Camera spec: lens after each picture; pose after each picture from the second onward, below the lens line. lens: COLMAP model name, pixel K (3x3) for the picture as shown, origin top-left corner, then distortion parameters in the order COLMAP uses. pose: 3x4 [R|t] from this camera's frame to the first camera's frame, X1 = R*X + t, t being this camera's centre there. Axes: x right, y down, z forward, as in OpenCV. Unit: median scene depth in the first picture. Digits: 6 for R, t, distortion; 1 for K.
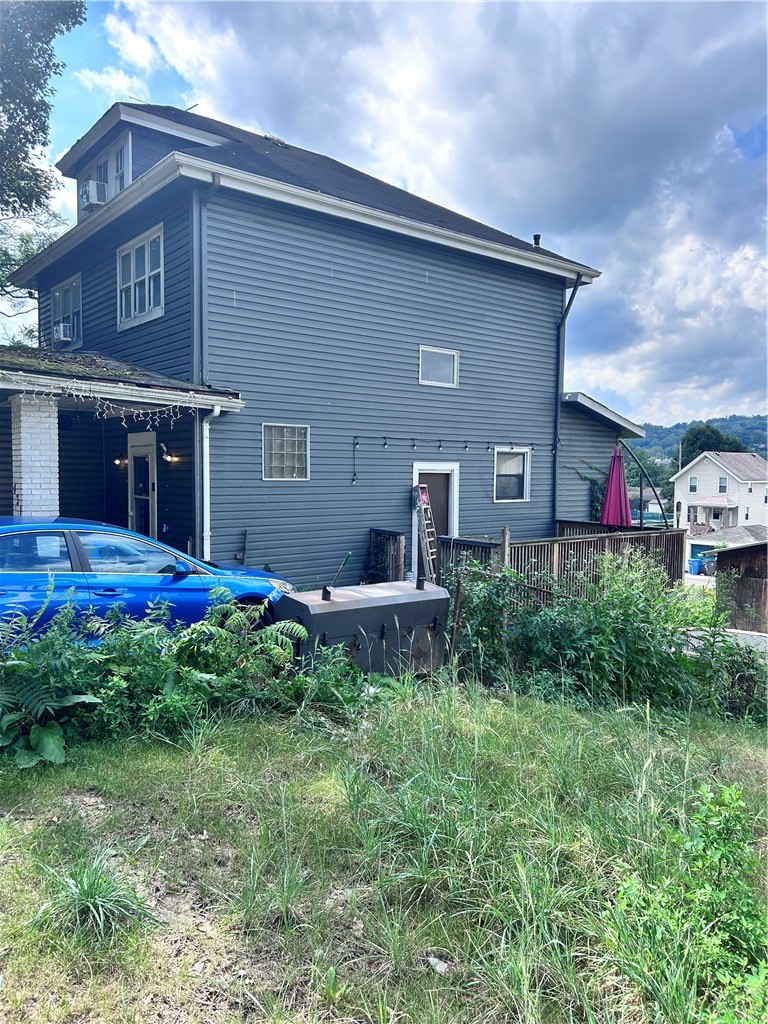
lens RADIAL K [[766.8, 0, 384.0], [0, 766.8, 512.0], [0, 0, 1]] dist [0.065973, -0.104160]
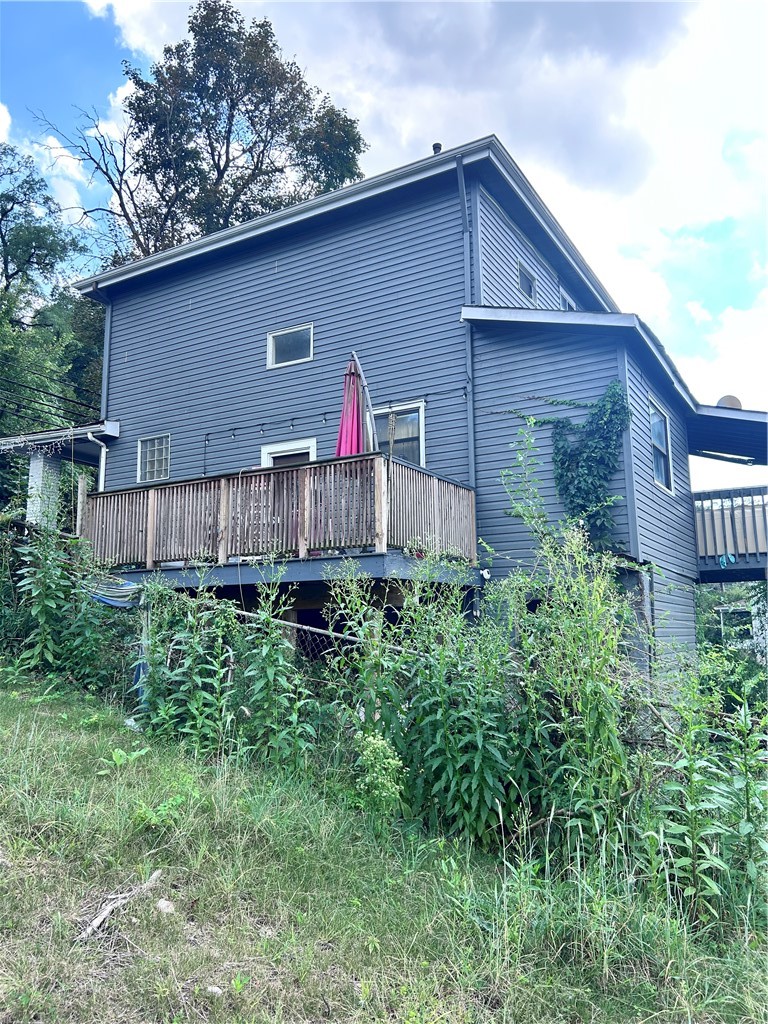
lens RADIAL K [[763.5, 0, 386.5], [0, 763.5, 506.8], [0, 0, 1]] dist [0.078870, -0.098956]
pose [[0.344777, -0.161886, -0.924620, 1.021042], [-0.034973, 0.982117, -0.184994, 0.192685], [0.938033, 0.096118, 0.332950, 0.854295]]
